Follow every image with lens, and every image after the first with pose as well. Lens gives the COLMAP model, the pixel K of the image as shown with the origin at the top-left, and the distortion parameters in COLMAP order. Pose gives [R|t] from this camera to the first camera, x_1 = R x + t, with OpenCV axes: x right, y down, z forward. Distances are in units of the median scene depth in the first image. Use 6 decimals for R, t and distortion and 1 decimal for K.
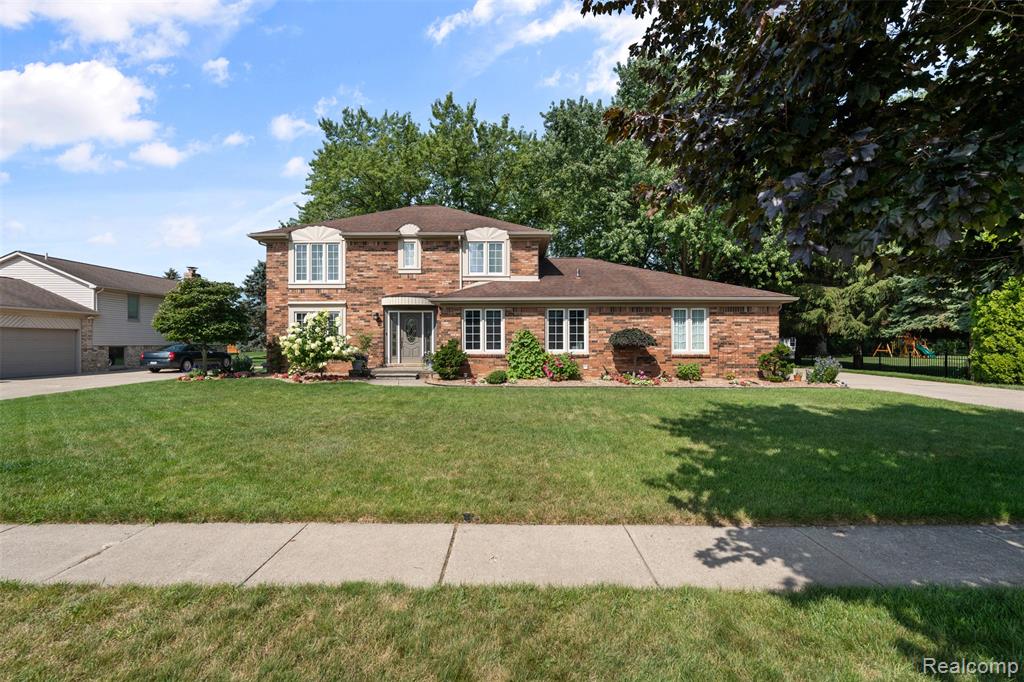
lens RADIAL K [[458.8, 0, 511.1], [0, 458.8, 338.1], [0, 0, 1]] dist [-0.007556, 0.001976]
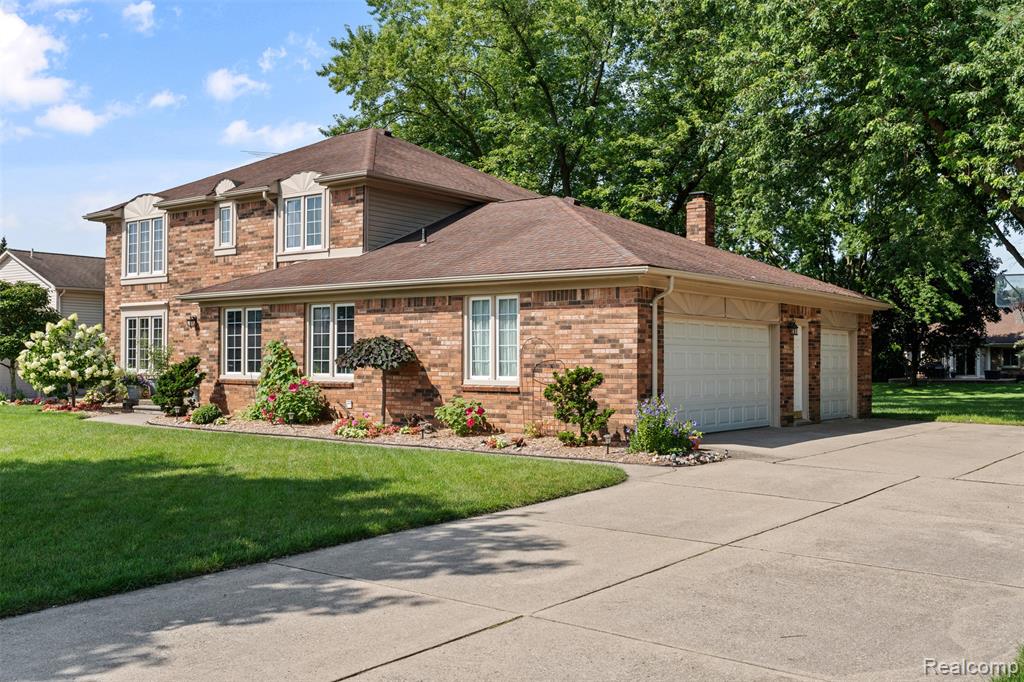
lens RADIAL K [[1009.1, 0, 516.2], [0, 1009.1, 342.7], [0, 0, 1]] dist [0.003143, 0.000000]
pose [[0.799821, -0.006247, -0.600207, 0.981407], [0.000050, 0.999947, -0.010341, -0.001103], [0.600239, 0.008241, 0.799778, 0.098890]]
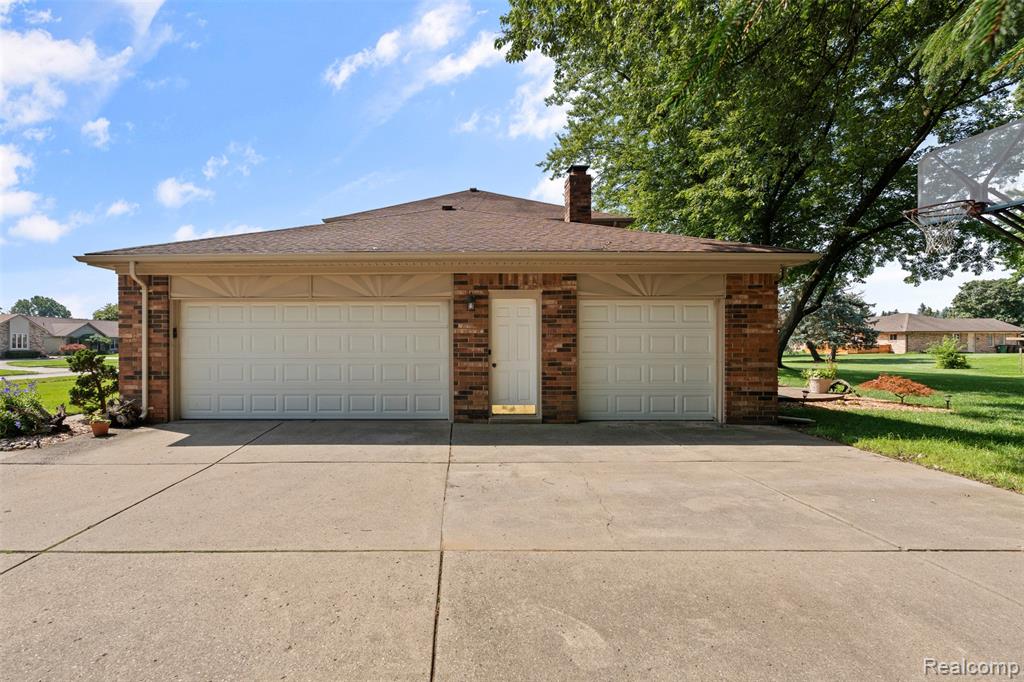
lens RADIAL K [[458.8, 0, 511.0], [0, 458.8, 335.0], [0, 0, 1]] dist [-0.007556, 0.001976]
pose [[-0.001149, 0.009333, -0.999956, 0.964880], [0.011748, 0.999888, 0.009319, -0.003230], [0.999930, -0.011736, -0.001259, 1.235563]]
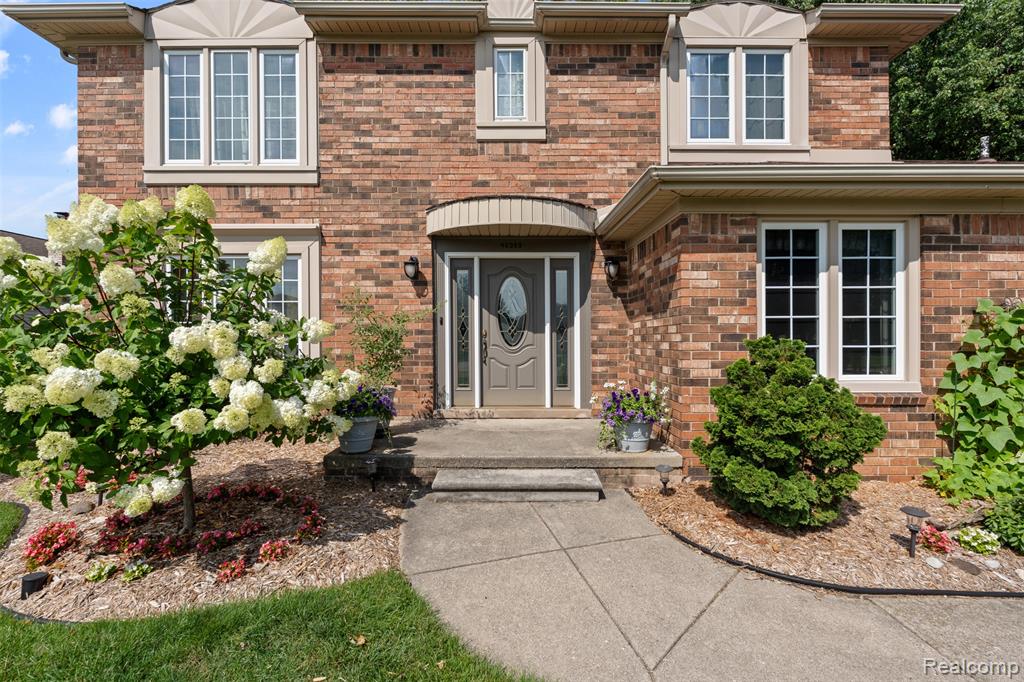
lens RADIAL K [[458.8, 0, 509.3], [0, 458.8, 337.7], [0, 0, 1]] dist [-0.007556, 0.001976]
pose [[0.999822, -0.000960, 0.018816, -0.230167], [0.000860, 0.999985, 0.005318, 0.001242], [-0.018821, -0.005301, 0.999809, 0.669869]]
